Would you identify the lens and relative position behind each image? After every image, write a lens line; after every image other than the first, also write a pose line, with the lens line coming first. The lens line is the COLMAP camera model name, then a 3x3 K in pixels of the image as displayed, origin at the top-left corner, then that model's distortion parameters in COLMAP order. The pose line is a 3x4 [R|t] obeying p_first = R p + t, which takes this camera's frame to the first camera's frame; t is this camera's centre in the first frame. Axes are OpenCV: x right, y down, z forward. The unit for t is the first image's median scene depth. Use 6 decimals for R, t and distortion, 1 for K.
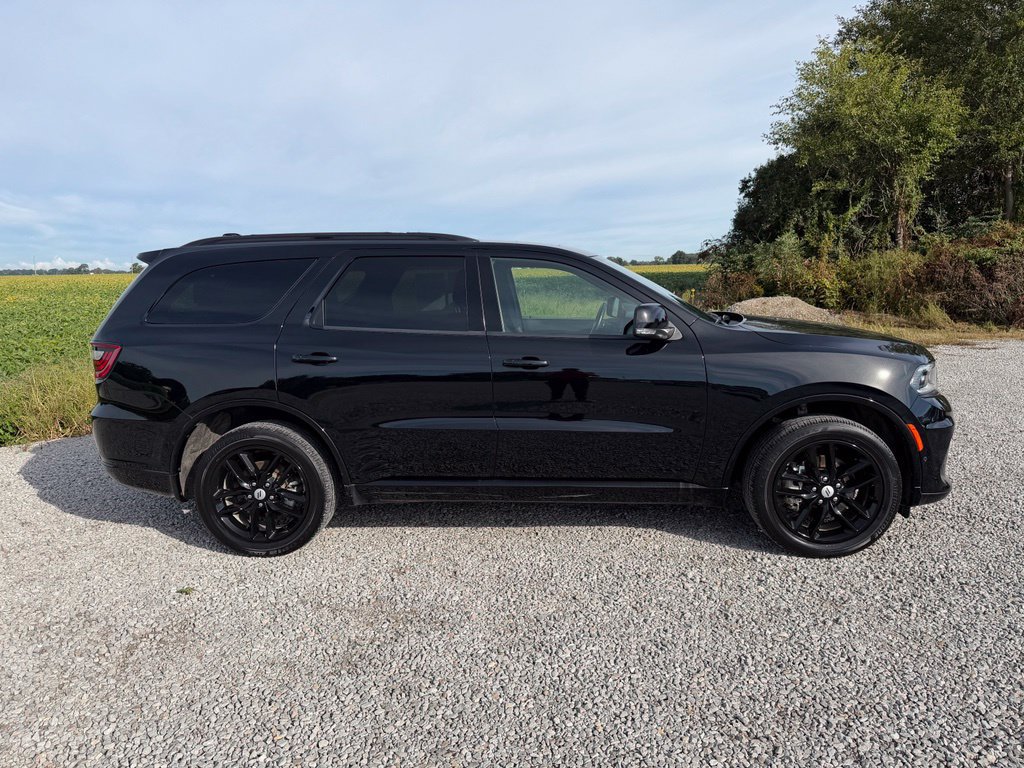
lens RADIAL K [[760.1, 0, 511.9], [0, 760.1, 380.2], [0, 0, 1]] dist [0.036669, -0.029986]
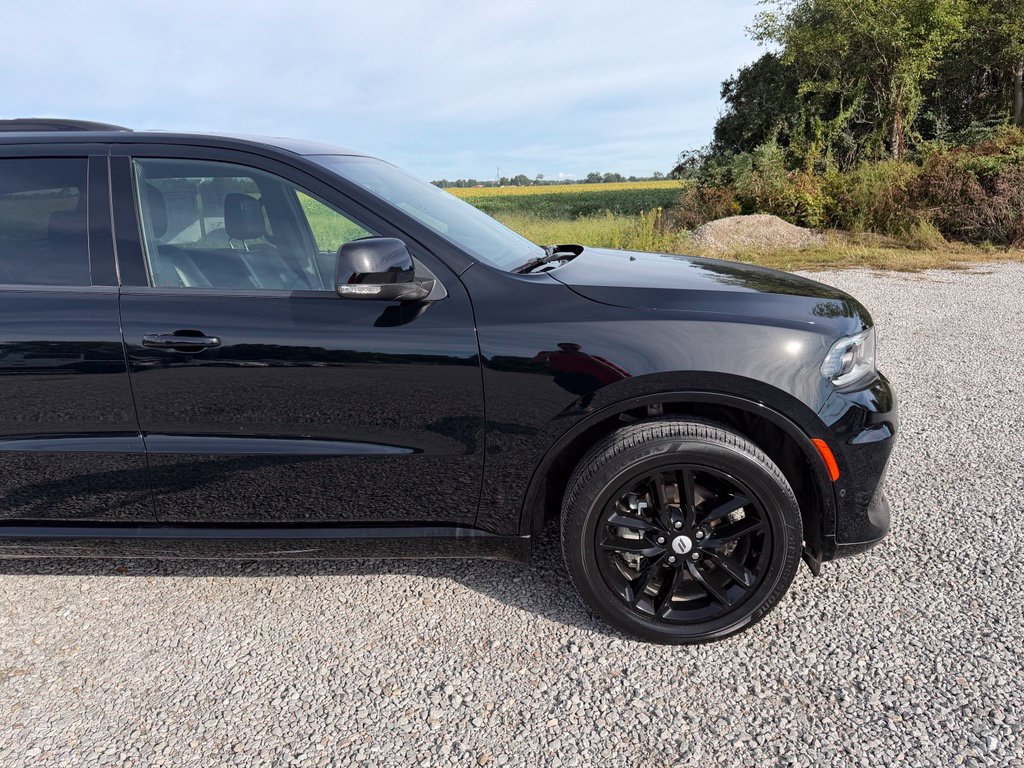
lens RADIAL K [[760.1, 0, 508.0], [0, 760.1, 382.3], [0, 0, 1]] dist [0.036669, -0.029986]
pose [[0.999962, -0.008677, -0.001064, 0.219367], [0.008741, 0.994360, 0.105697, -0.041267], [0.000141, -0.105703, 0.994398, 0.322215]]
